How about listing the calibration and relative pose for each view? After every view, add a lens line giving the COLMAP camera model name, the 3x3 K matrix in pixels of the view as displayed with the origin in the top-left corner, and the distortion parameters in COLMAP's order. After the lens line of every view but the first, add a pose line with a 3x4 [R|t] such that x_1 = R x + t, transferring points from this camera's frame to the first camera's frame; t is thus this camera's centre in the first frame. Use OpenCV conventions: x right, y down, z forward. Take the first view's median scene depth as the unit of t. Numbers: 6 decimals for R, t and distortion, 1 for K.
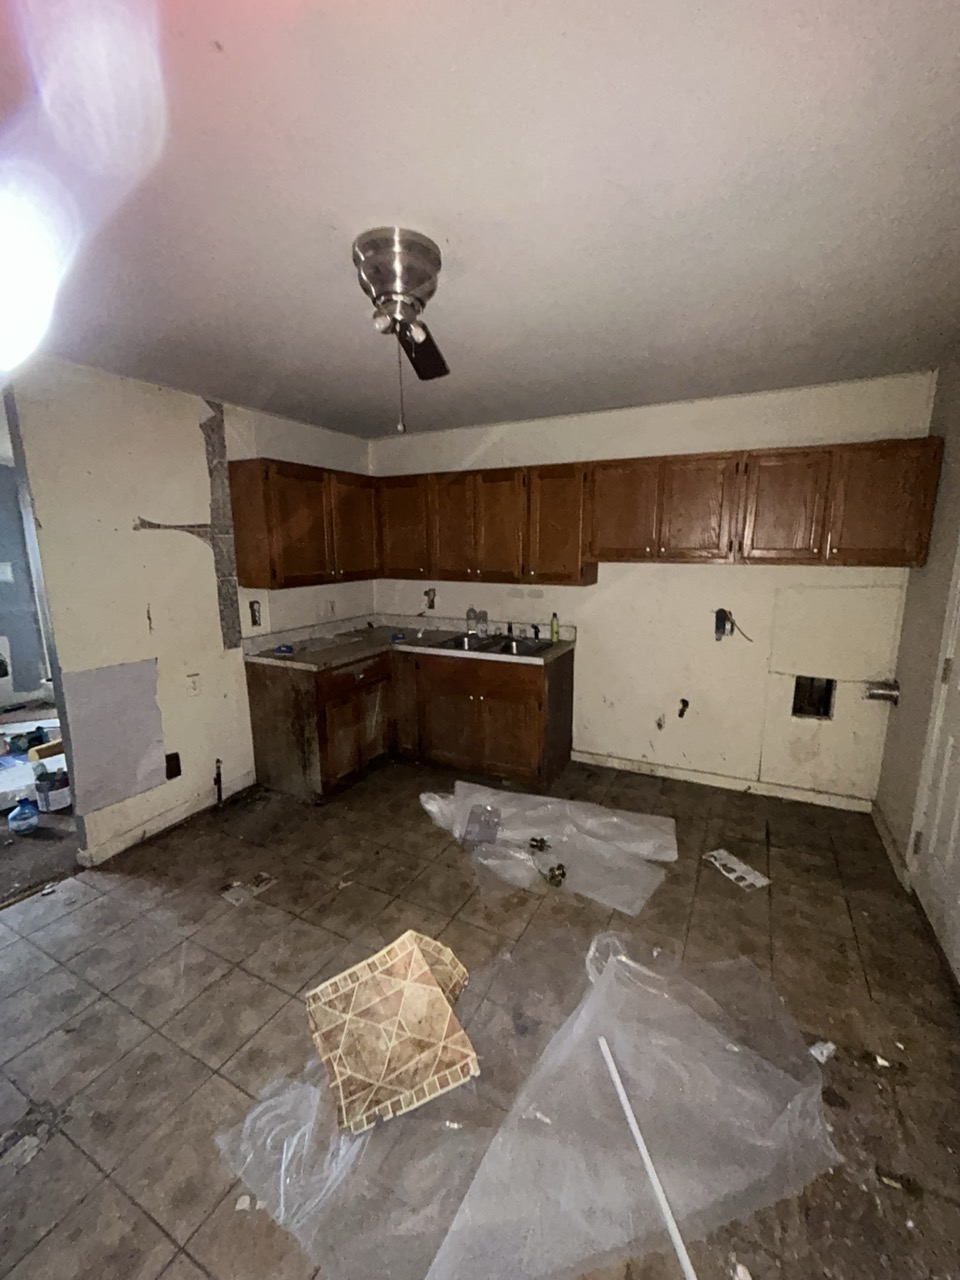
lens RADIAL K [[518.2, 0, 486.0], [0, 518.2, 641.6], [0, 0, 1]] dist [-0.000892, -0.000311]
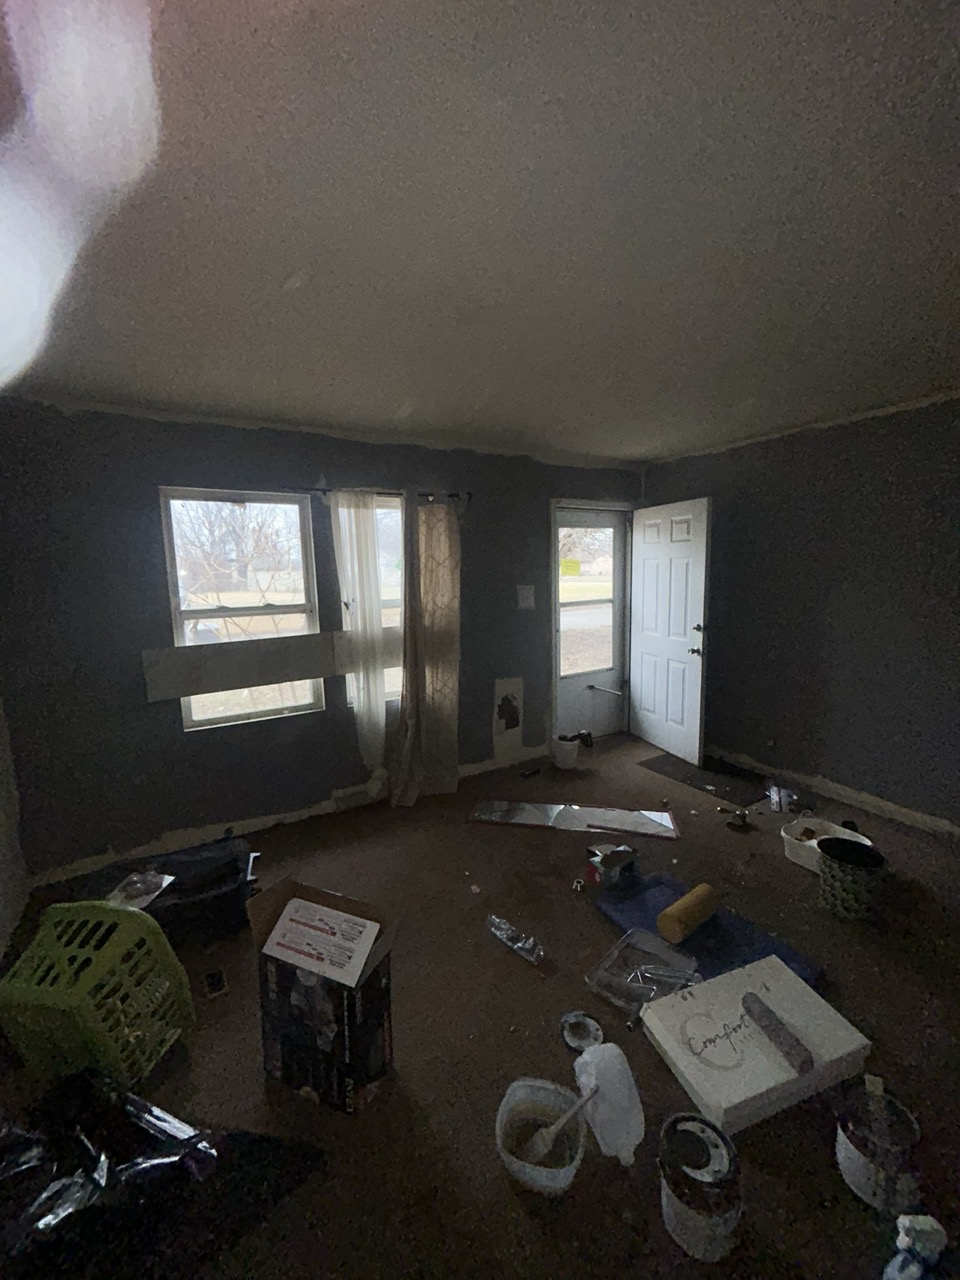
lens RADIAL K [[518.2, 0, 484.2], [0, 518.2, 641.9], [0, 0, 1]] dist [-0.000892, -0.000311]
pose [[0.847509, 0.060238, -0.527352, -0.967760], [-0.079020, 0.996787, -0.013134, -0.086508], [0.524866, 0.052803, 0.849545, 0.498520]]
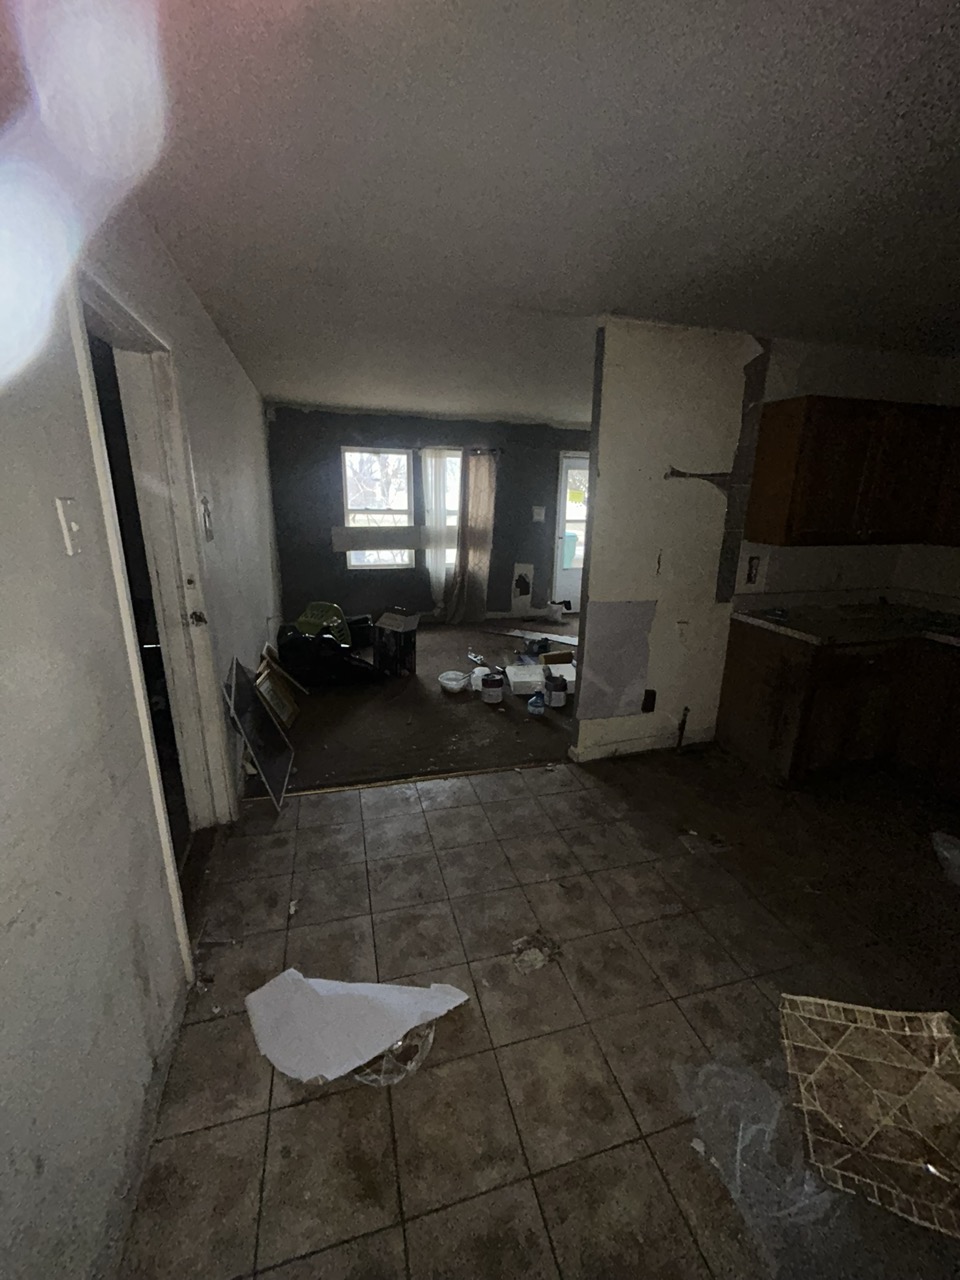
lens RADIAL K [[518.2, 0, 481.5], [0, 518.2, 642.2], [0, 0, 1]] dist [-0.000892, -0.000311]
pose [[0.684802, 0.215284, -0.696203, -0.111592], [-0.154958, 0.976536, 0.149549, 0.010953], [0.712063, 0.005471, 0.702094, -0.012932]]
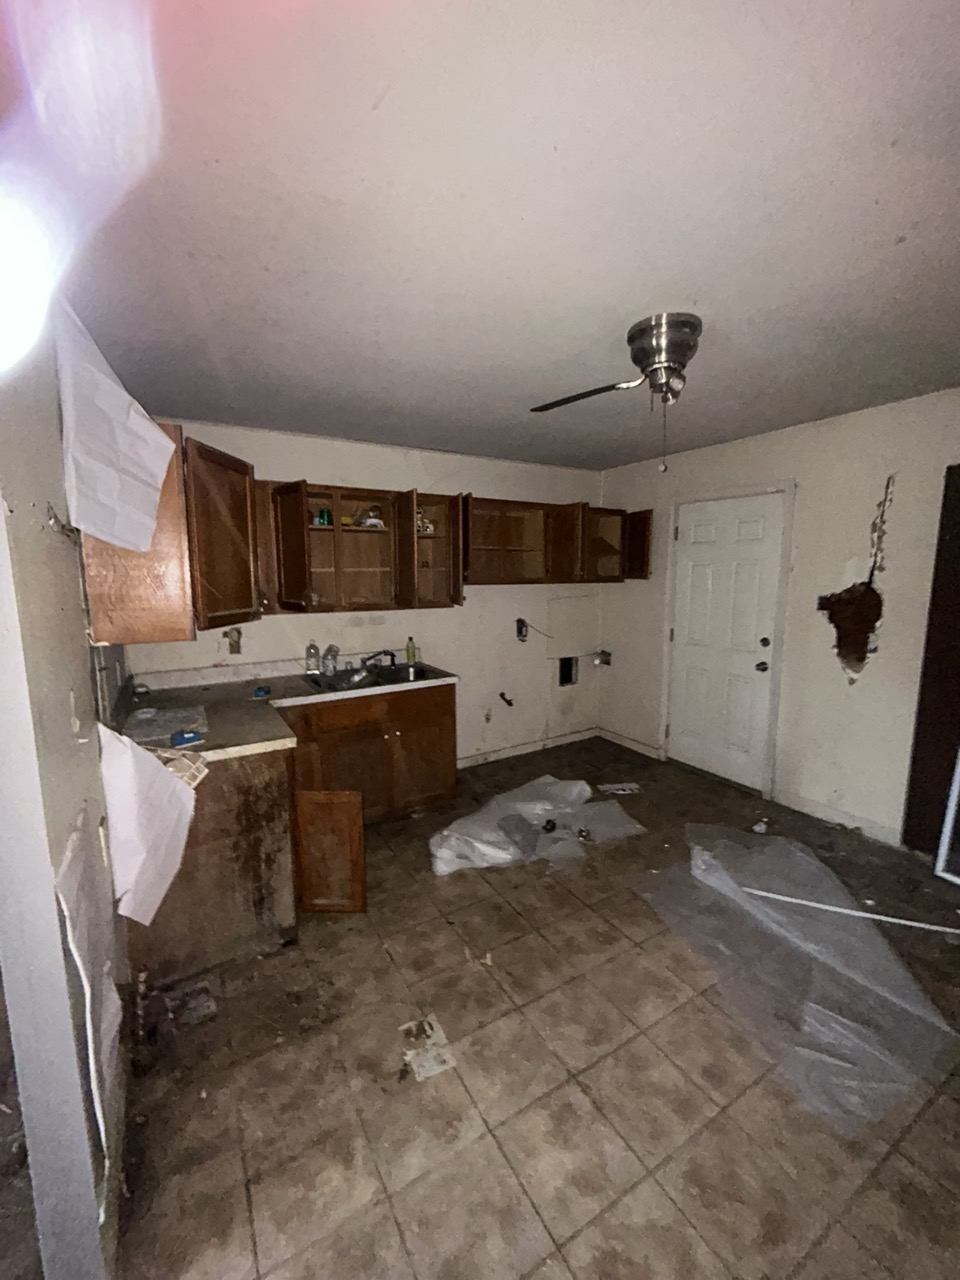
lens RADIAL K [[518.2, 0, 479.9], [0, 518.2, 638.4], [0, 0, 1]] dist [-0.000892, -0.000311]
pose [[0.531892, -0.108156, 0.839877, -0.776875], [0.160889, 0.986652, 0.025167, -0.066190], [-0.831388, 0.121741, 0.542193, 0.395928]]
